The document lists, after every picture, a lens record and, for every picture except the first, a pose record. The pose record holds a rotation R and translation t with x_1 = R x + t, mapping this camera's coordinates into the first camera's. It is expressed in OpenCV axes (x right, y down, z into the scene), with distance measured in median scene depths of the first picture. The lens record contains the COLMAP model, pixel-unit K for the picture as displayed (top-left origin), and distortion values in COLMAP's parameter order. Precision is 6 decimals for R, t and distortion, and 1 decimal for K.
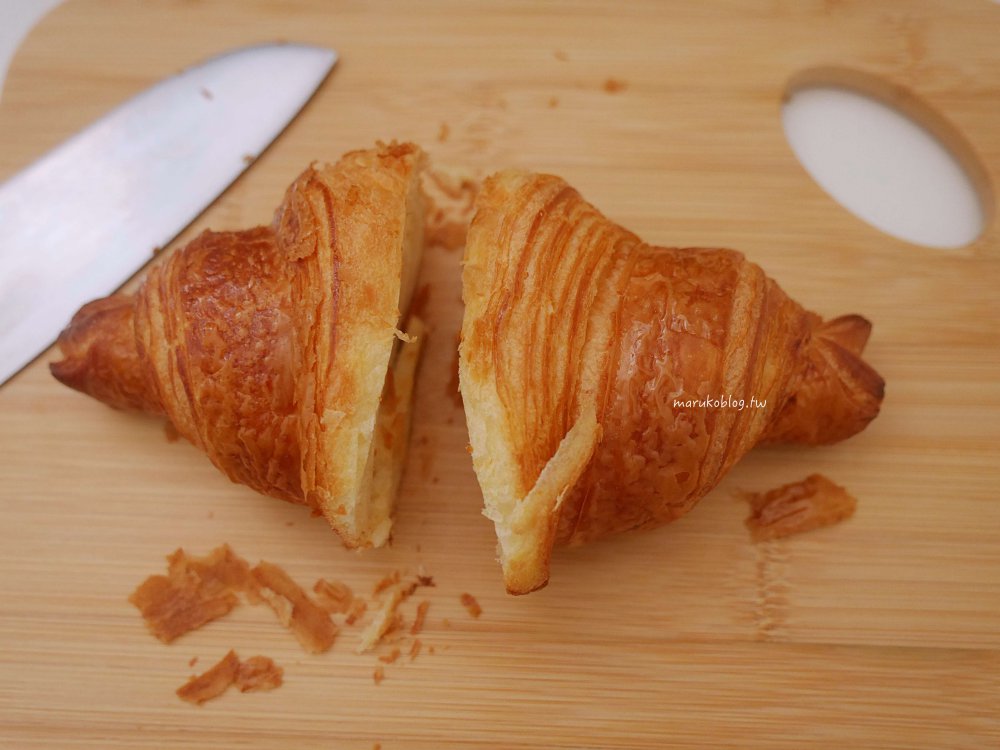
lens RADIAL K [[1110.3, 0, 499.4], [0, 1110.3, 377.0], [0, 0, 1]] dist [0.005457, 0.000000]
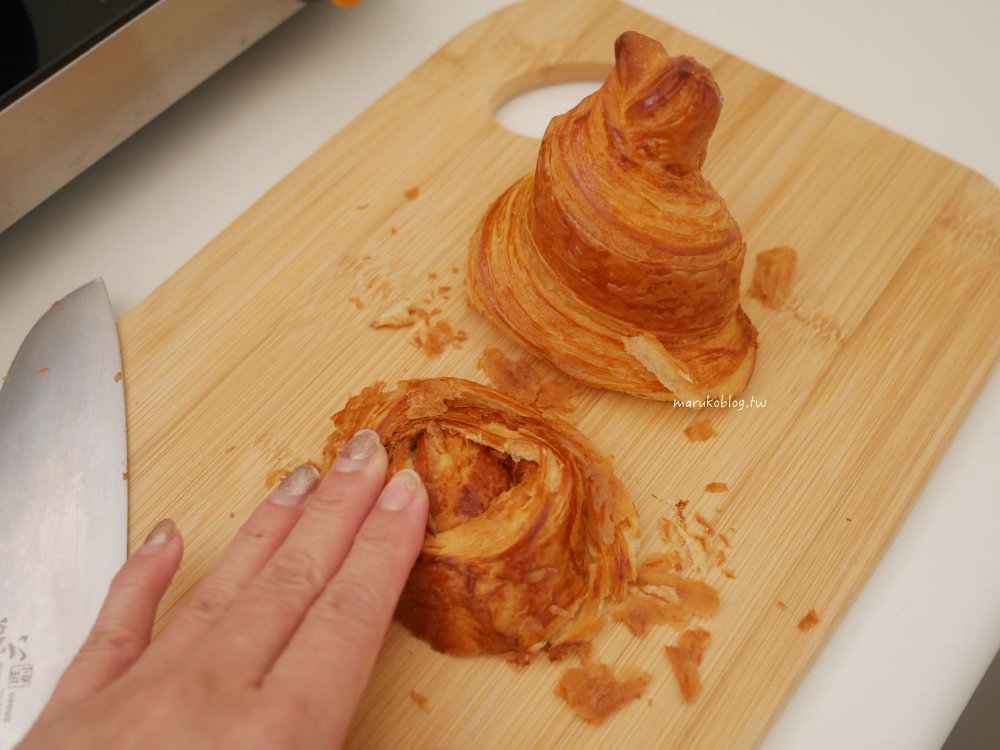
lens RADIAL K [[1110.3, 0, 499.5], [0, 1110.3, 375.1], [0, 0, 1]] dist [0.005457, 0.000000]
pose [[0.573858, -0.672247, 0.467728, -0.659173], [0.767588, 0.640598, -0.021053, -0.033935], [-0.285473, 0.371104, 0.883621, -0.069459]]
